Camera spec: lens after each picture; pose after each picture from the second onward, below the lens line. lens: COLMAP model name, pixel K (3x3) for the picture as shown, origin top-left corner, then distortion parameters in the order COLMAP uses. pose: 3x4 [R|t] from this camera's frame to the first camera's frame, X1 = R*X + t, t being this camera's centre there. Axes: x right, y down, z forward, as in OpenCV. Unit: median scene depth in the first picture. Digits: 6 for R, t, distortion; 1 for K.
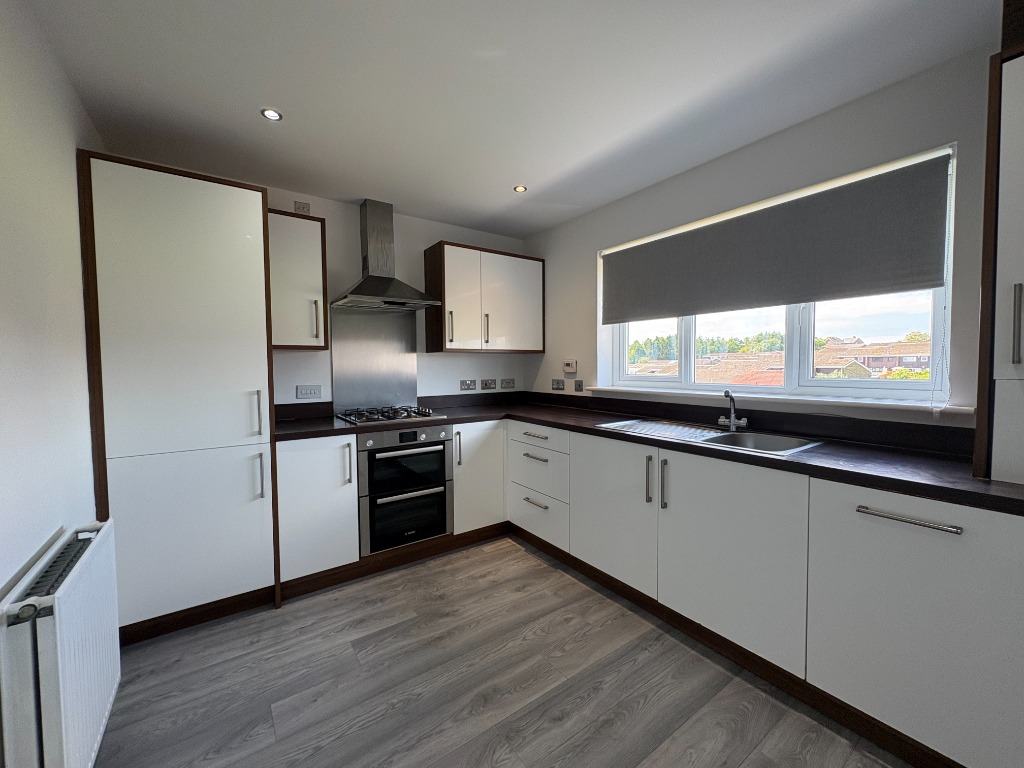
lens RADIAL K [[409.1, 0, 512.0], [0, 409.1, 384.0], [0, 0, 1]] dist [0.001346, 0.000091]
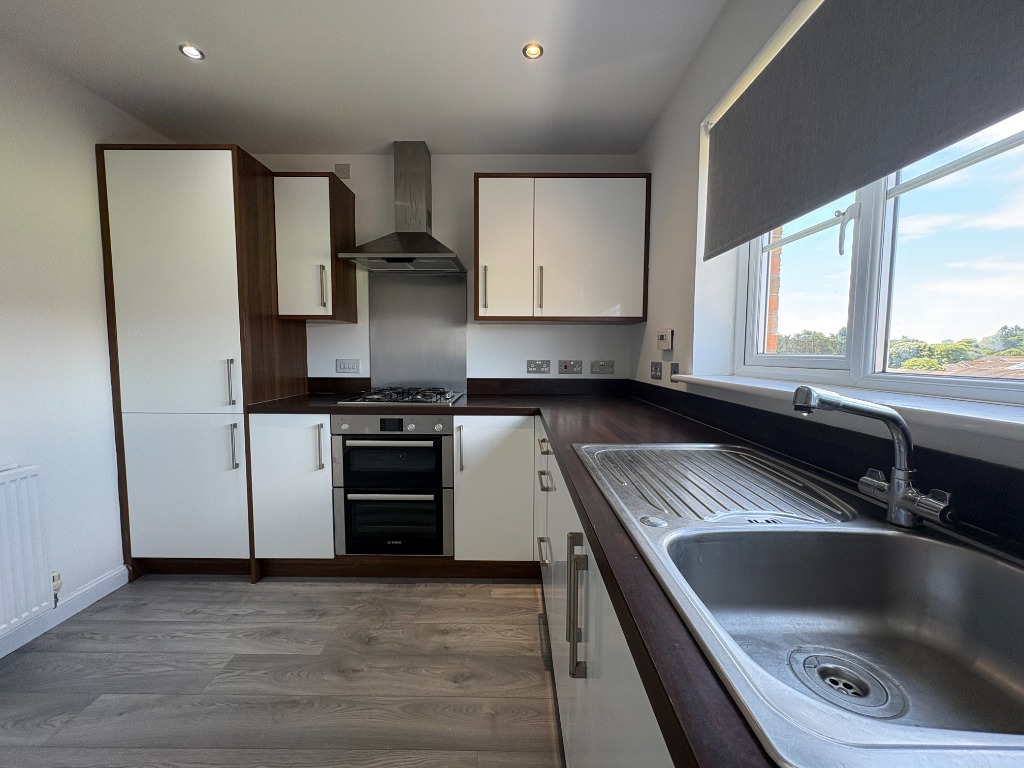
lens RADIAL K [[409.1, 0, 512.0], [0, 409.1, 384.0], [0, 0, 1]] dist [0.001346, 0.000091]
pose [[0.811256, 0.056727, -0.581932, 0.386925], [-0.039296, 0.998322, 0.042536, 0.005568], [0.583369, -0.011640, 0.812124, 0.468200]]
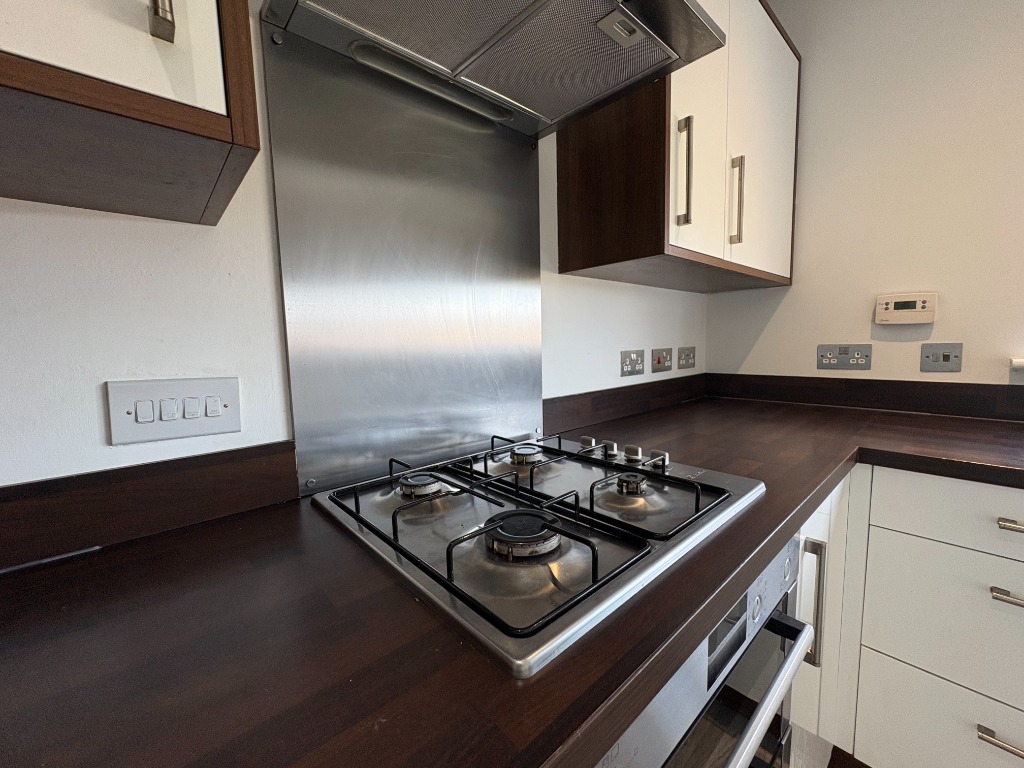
lens RADIAL K [[409.1, 0, 512.0], [0, 409.1, 384.0], [0, 0, 1]] dist [0.001346, 0.000091]
pose [[0.993151, -0.030120, 0.112890, -0.358037], [0.024290, 0.998317, 0.052667, -0.001109], [-0.114286, -0.049565, 0.992211, 0.797477]]
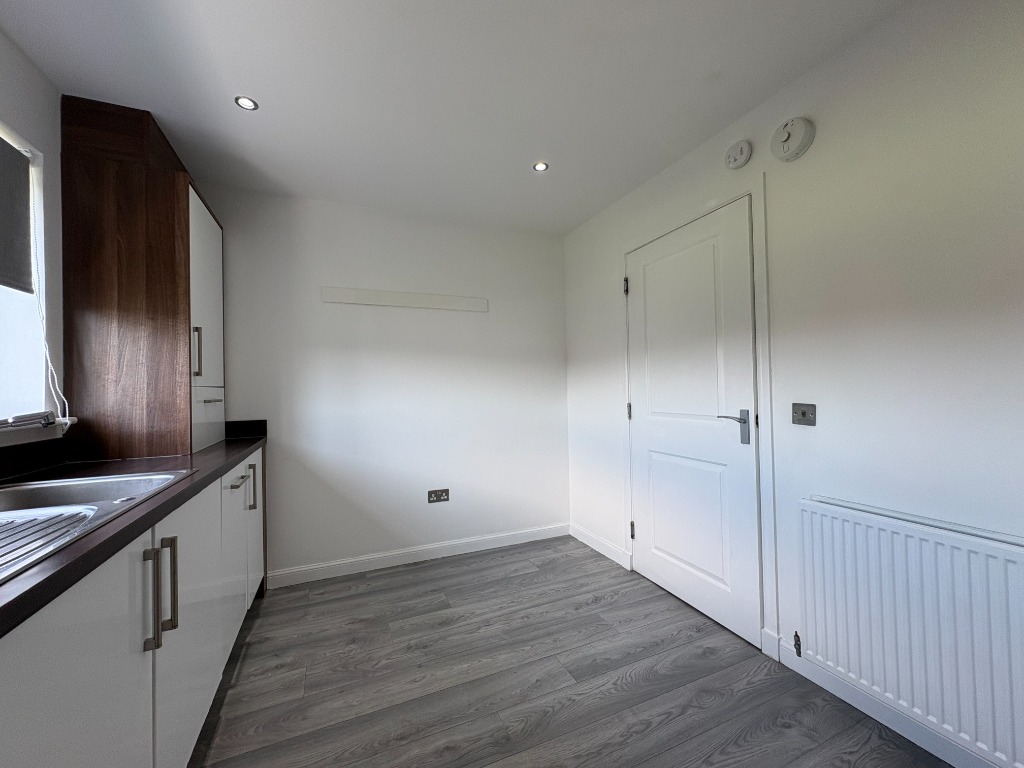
lens RADIAL K [[409.1, 0, 512.0], [0, 409.1, 384.0], [0, 0, 1]] dist [0.001346, 0.000091]
pose [[-0.976858, 0.032757, 0.211367, -0.600368], [0.039806, 0.998781, 0.029178, -0.028233], [-0.210154, 0.036916, -0.976971, 1.503091]]
